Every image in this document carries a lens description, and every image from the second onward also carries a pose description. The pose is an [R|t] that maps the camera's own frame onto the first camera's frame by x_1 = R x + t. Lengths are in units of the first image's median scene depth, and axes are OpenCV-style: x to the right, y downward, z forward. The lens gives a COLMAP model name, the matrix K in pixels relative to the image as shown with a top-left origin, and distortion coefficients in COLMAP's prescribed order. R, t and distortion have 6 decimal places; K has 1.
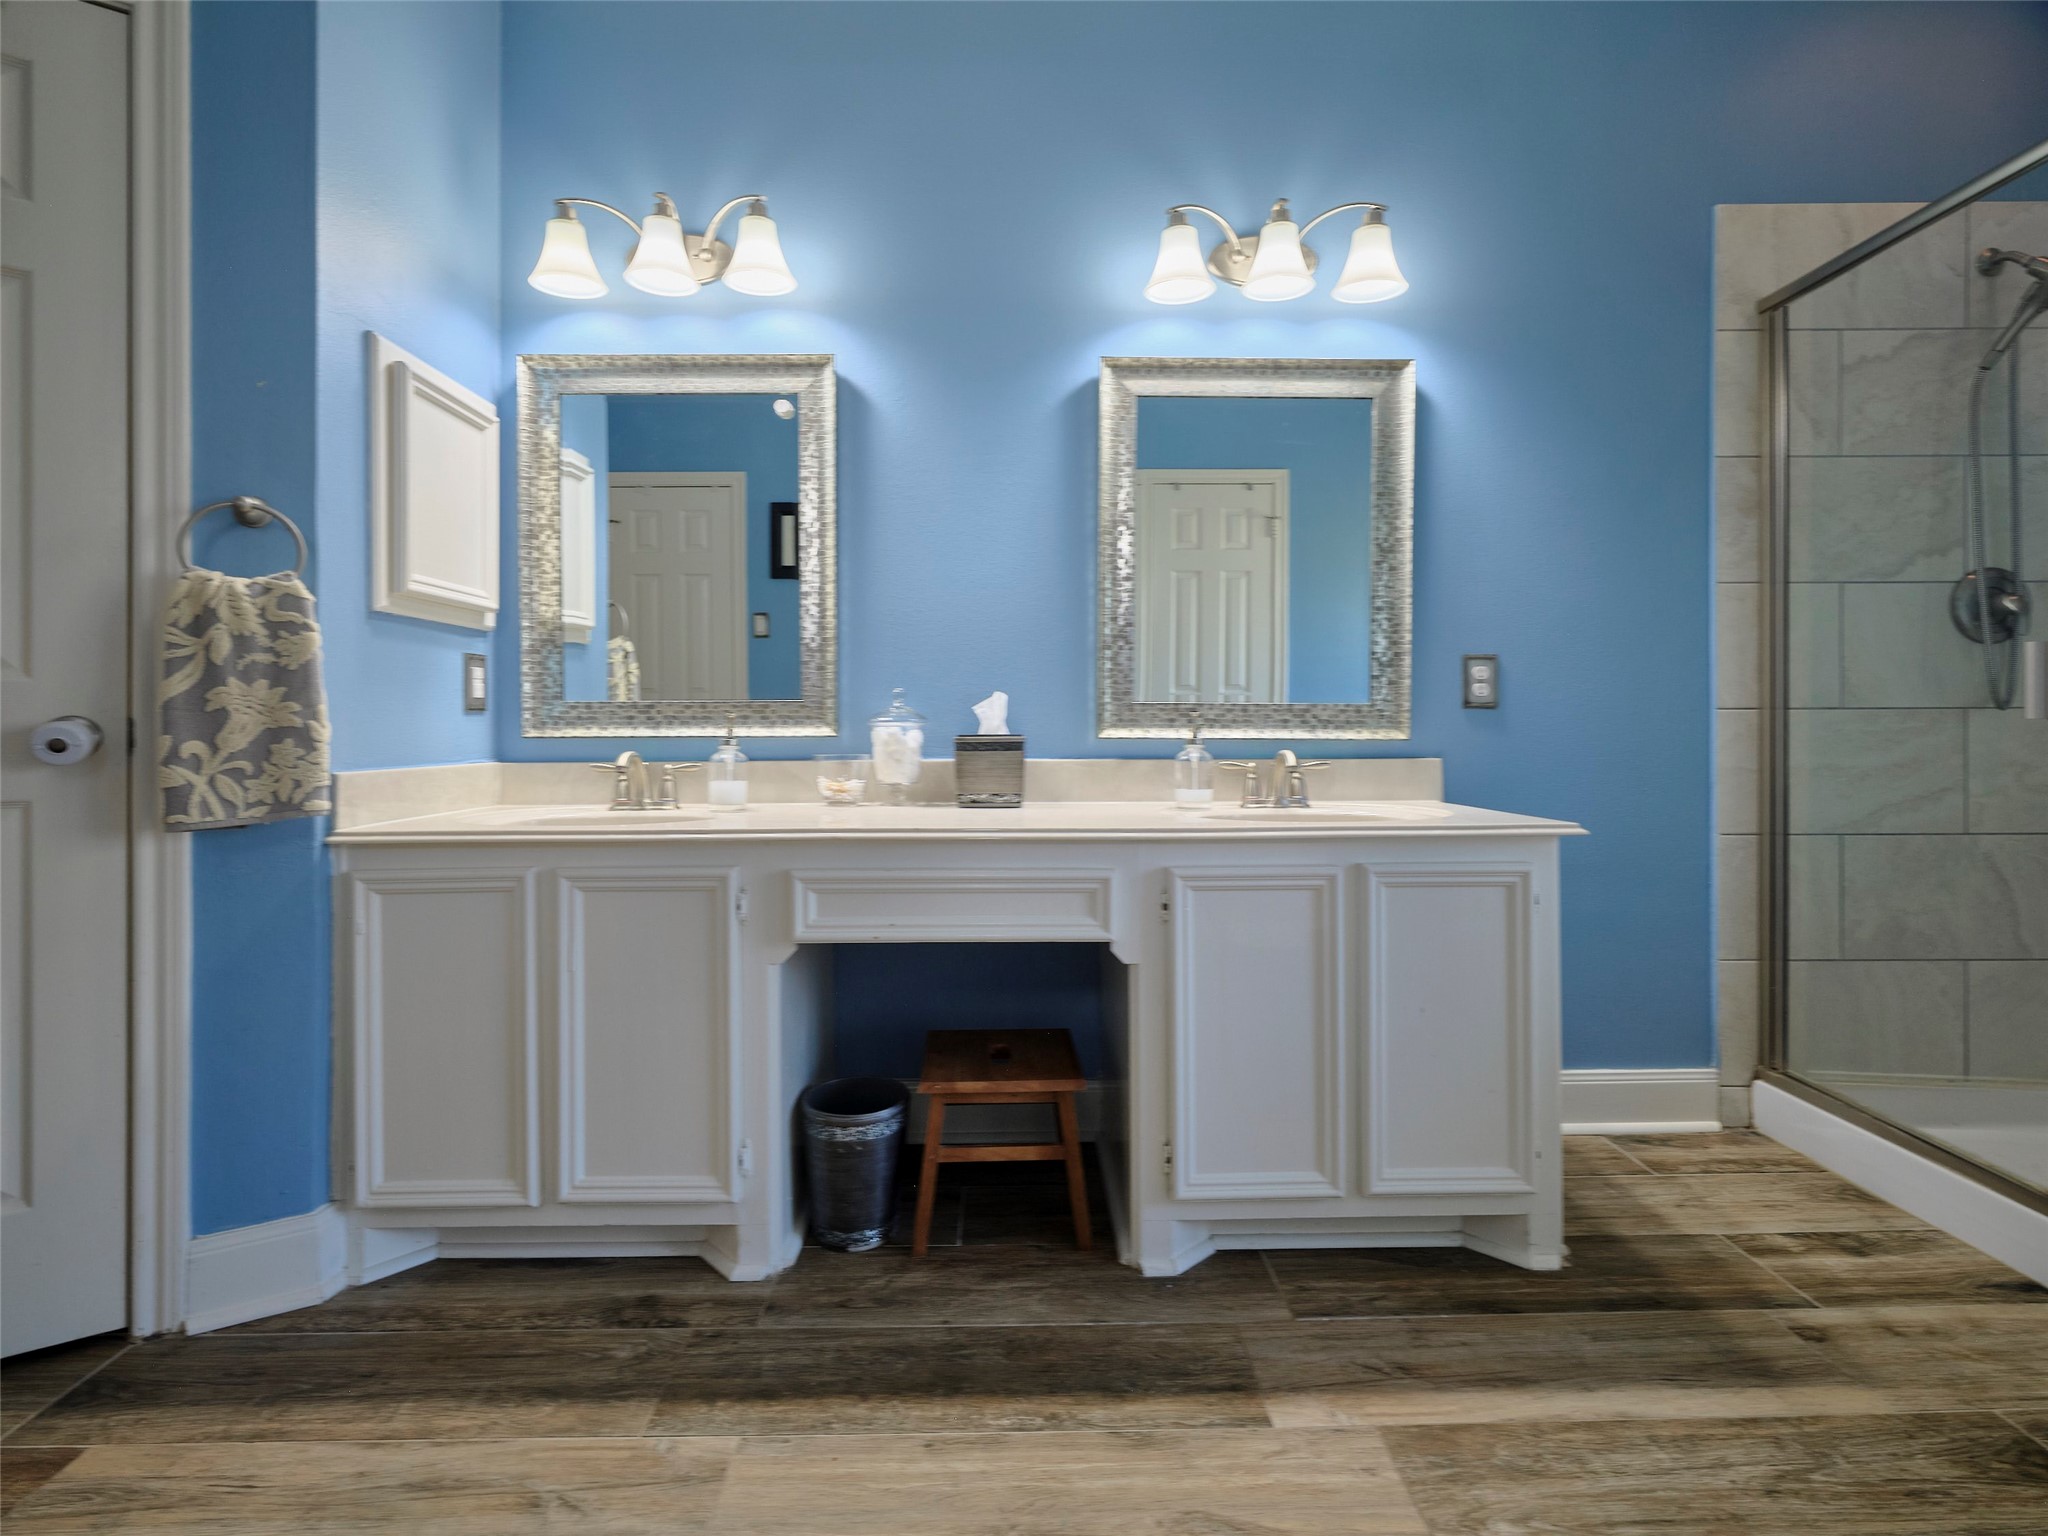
lens RADIAL K [[933.7, 0, 1031.7], [0, 933.7, 723.0], [0, 0, 1]] dist [-0.000191, -0.000043]
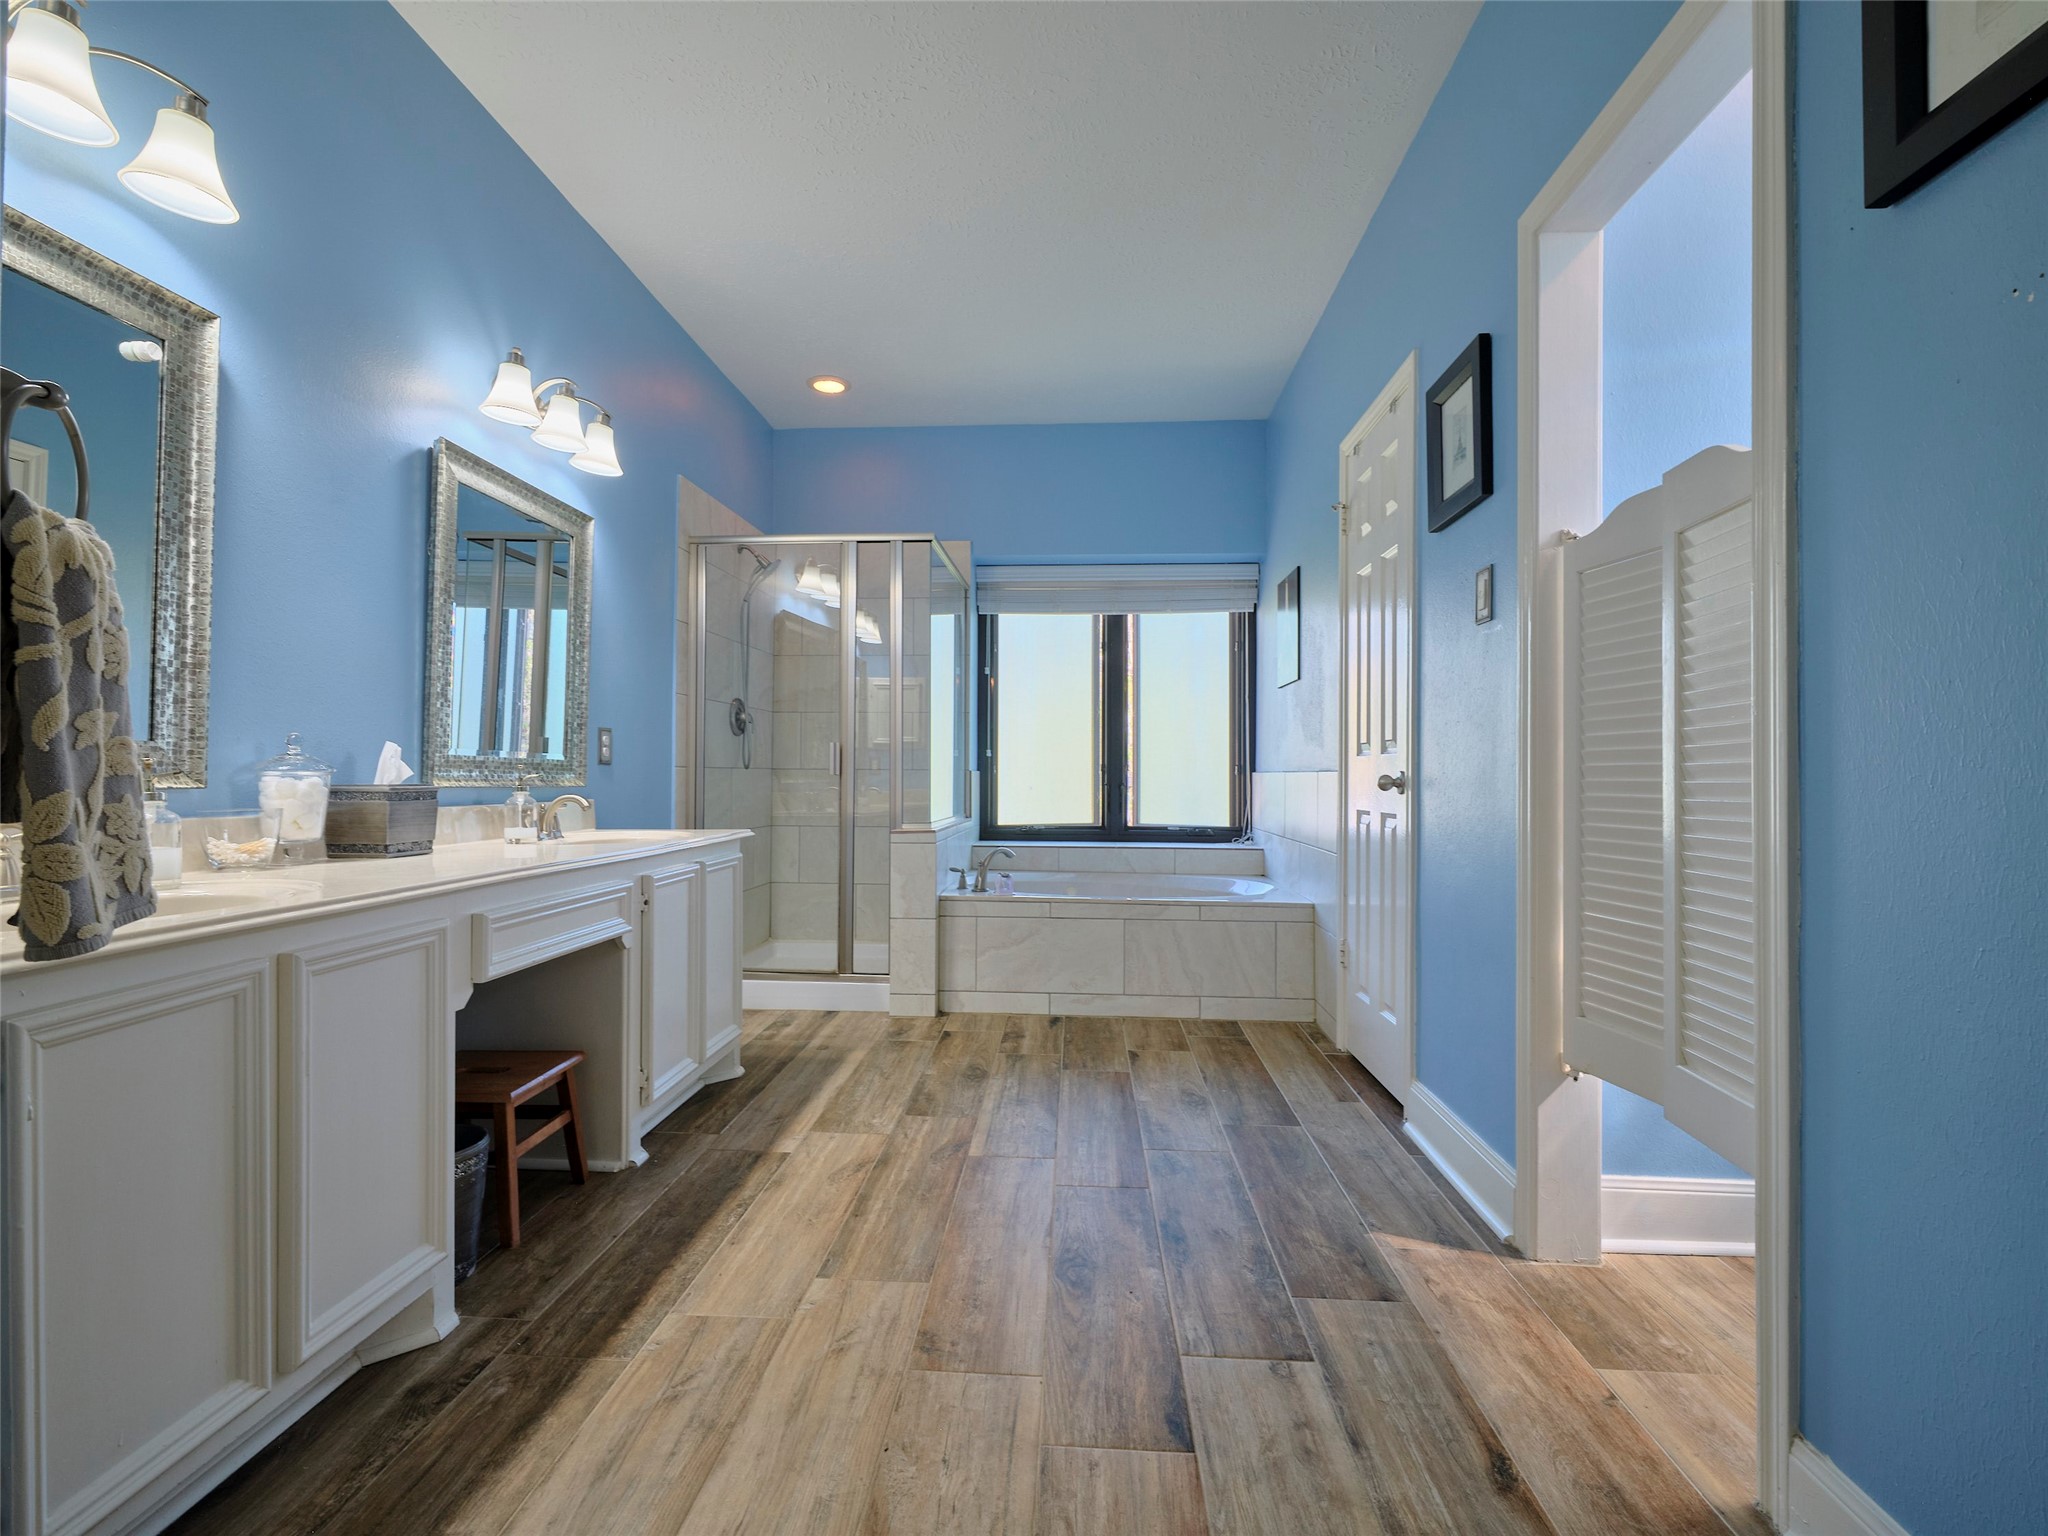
lens RADIAL K [[936.5, 0, 1020.1], [0, 936.5, 771.5], [0, 0, 1]] dist [-0.001074, -0.000026]
pose [[0.082176, 0.007610, 0.996589, -1.325643], [-0.005109, 0.999961, -0.007214, 0.003153], [-0.996605, -0.004499, 0.082211, 0.331033]]
